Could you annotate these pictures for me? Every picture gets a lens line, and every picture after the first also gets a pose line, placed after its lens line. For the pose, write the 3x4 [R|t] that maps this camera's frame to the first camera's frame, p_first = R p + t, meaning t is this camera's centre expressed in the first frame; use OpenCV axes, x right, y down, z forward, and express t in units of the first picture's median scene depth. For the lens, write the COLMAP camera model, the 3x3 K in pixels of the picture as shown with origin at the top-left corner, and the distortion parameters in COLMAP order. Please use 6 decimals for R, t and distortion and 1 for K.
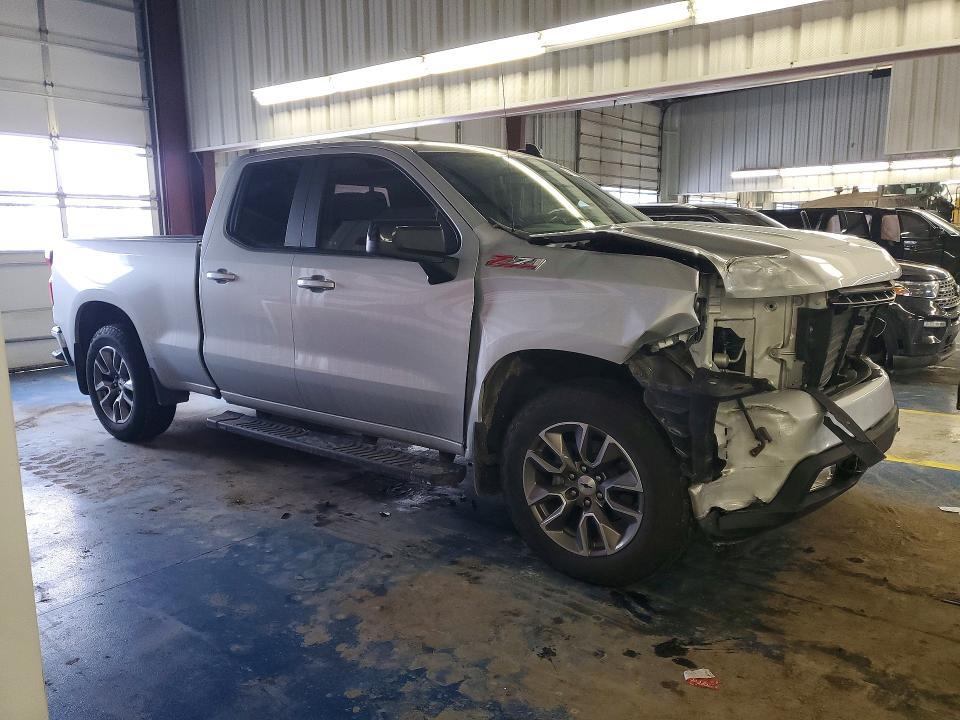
lens RADIAL K [[748.7, 0, 494.1], [0, 748.7, 359.6], [0, 0, 1]] dist [0.018814, 0.005460]
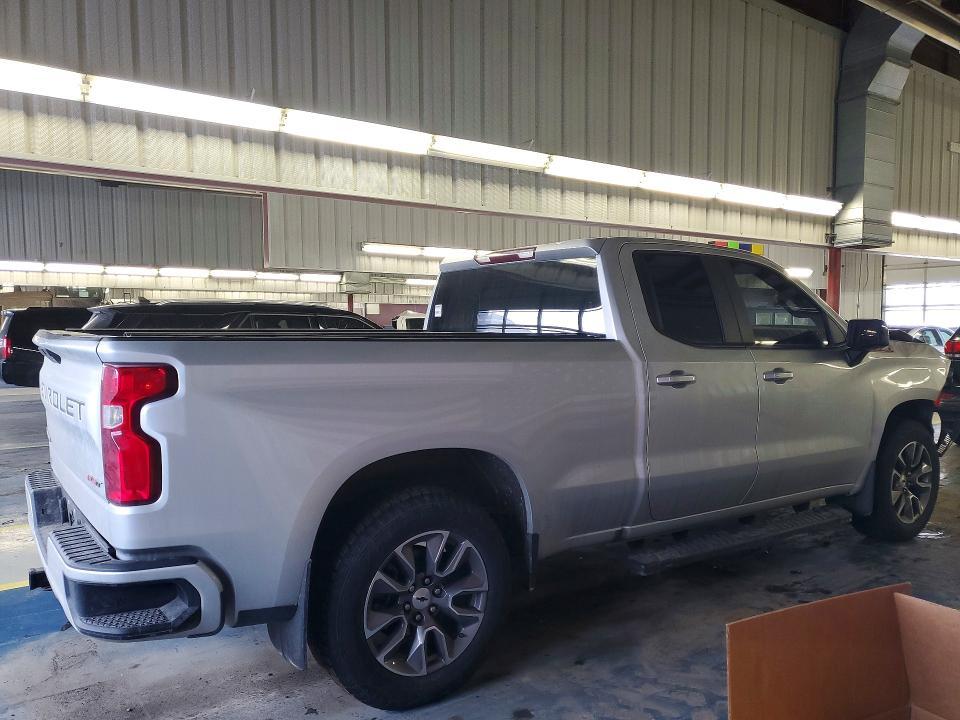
lens RADIAL K [[748.3, 0, 478.4], [0, 748.3, 334.7], [0, 0, 1]] dist [0.007563, 0.001140]
pose [[0.298919, 0.005010, 0.954265, -0.941601], [0.154032, 0.986620, -0.053430, -0.111106], [-0.941765, 0.162959, 0.294148, 0.724897]]
